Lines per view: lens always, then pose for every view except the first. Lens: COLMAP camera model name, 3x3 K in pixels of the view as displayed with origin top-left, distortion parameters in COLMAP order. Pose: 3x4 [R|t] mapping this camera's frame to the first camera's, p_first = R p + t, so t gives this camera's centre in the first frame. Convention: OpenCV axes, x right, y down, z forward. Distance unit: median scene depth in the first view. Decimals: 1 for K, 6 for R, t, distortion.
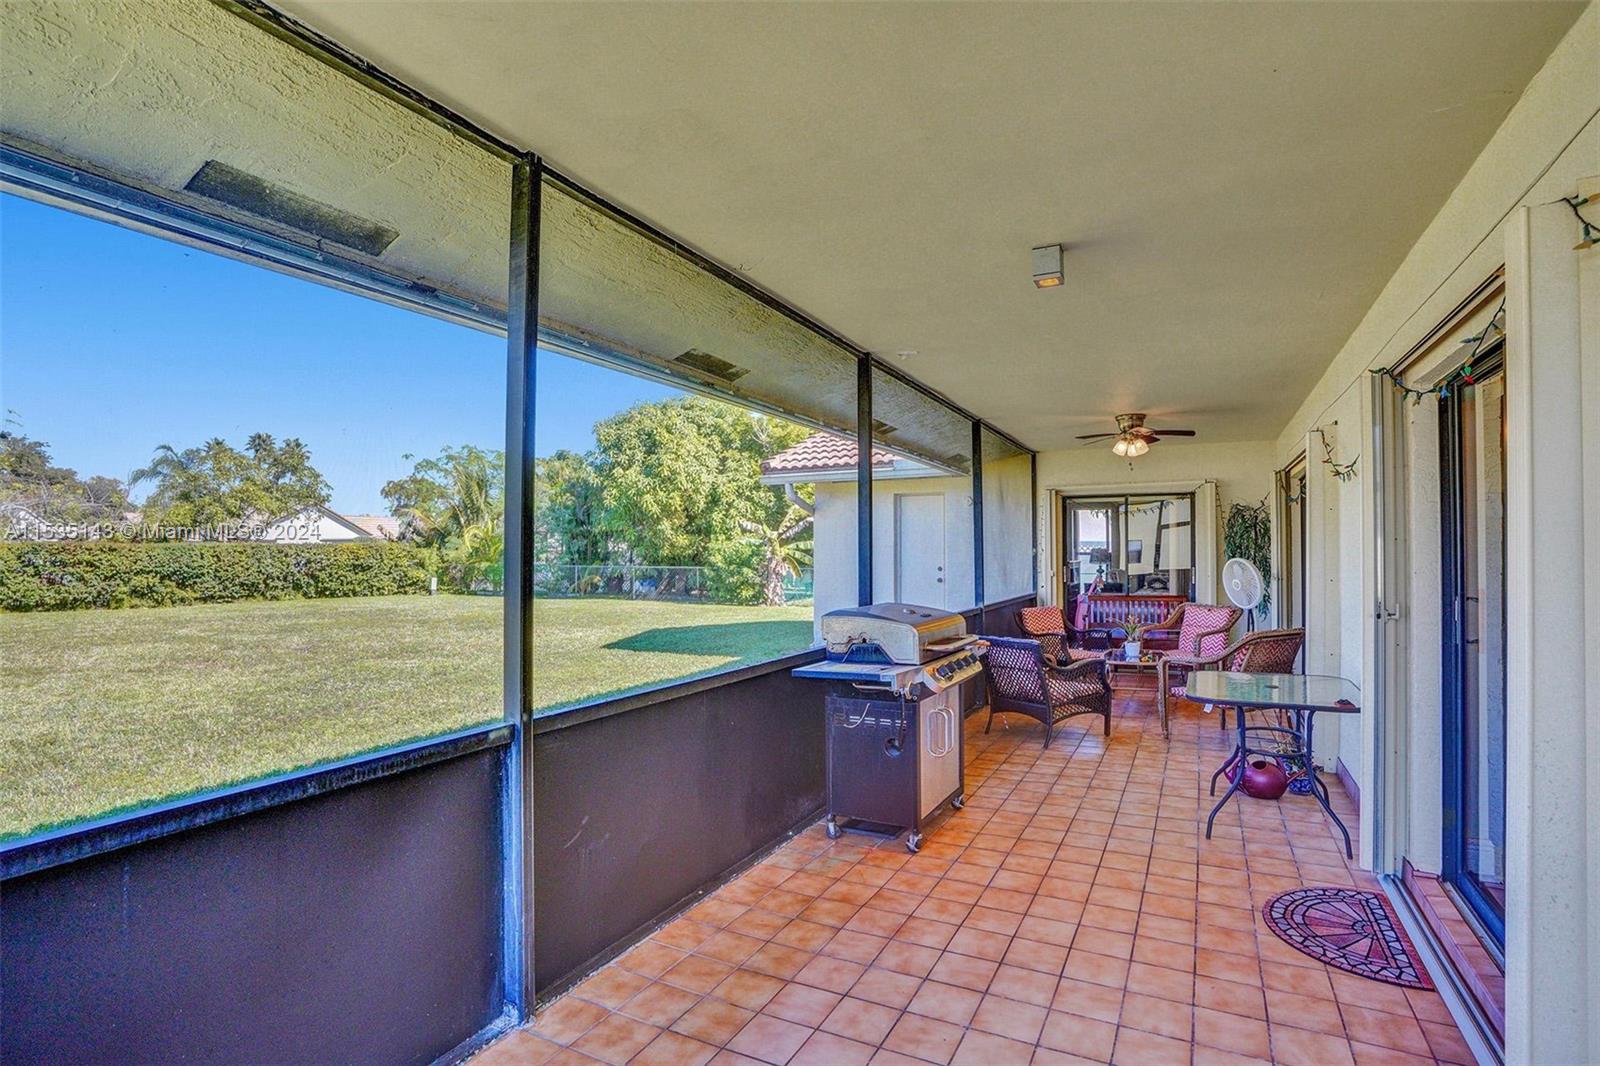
lens RADIAL K [[770.0, 0, 796.6], [0, 770.0, 528.2], [0, 0, 1]] dist [-0.057487, 0.021483]
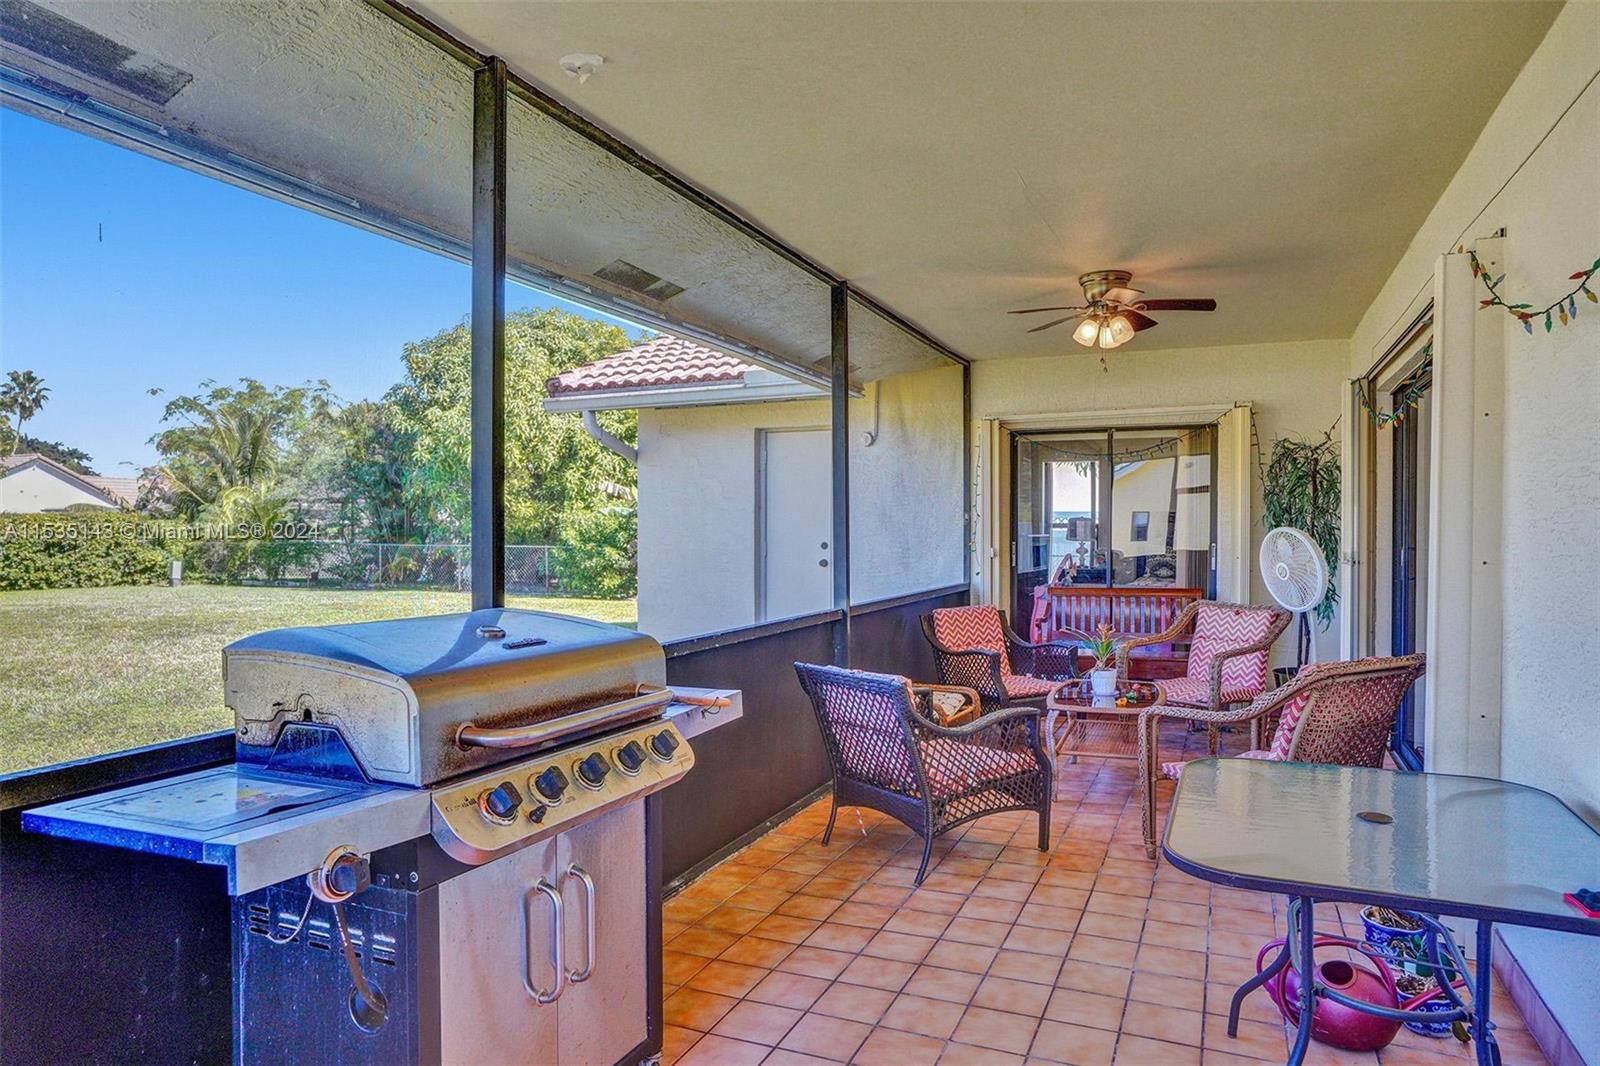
lens RADIAL K [[932.2, 0, 805.5], [0, 932.2, 524.0], [0, 0, 1]] dist [-0.008279, 0.001493]
pose [[0.998397, 0.003874, 0.056471, 0.138684], [-0.005135, 0.999740, 0.022202, 0.019267], [-0.056370, -0.022456, 0.998157, 0.245002]]
